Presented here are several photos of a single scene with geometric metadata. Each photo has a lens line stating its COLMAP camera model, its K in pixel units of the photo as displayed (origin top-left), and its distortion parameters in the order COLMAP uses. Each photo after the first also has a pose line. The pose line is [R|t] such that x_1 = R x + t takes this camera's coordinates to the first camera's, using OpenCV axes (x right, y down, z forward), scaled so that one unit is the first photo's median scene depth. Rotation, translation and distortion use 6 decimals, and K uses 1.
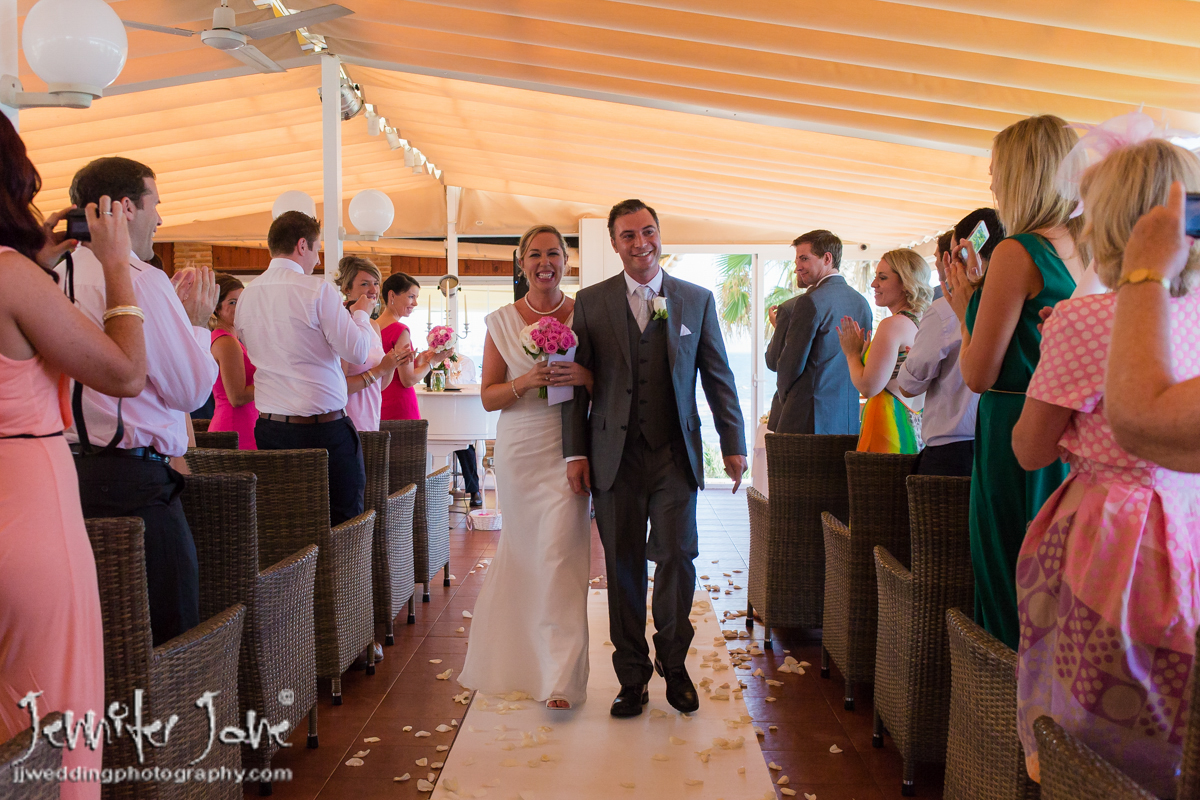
lens RADIAL K [[1588.0, 0, 600.0], [0, 1588.0, 400.0], [0, 0, 1]] dist [-0.014201, 0.016788]
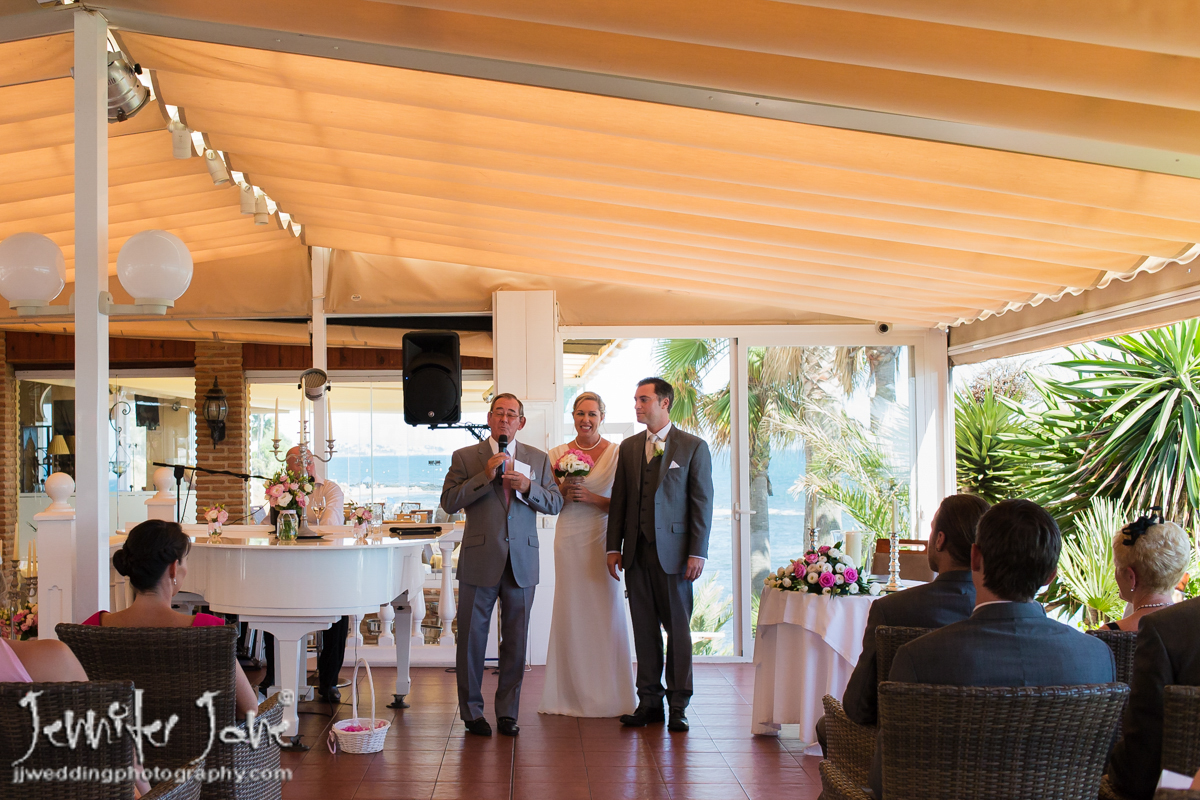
lens RADIAL K [[1588.0, 0, 600.0], [0, 1588.0, 400.0], [0, 0, 1]] dist [-0.014201, 0.016788]
pose [[0.998209, -0.007063, 0.059411, -0.008084], [0.010454, 0.998322, -0.056957, -0.023098], [-0.058909, 0.057476, 0.996607, 0.284721]]
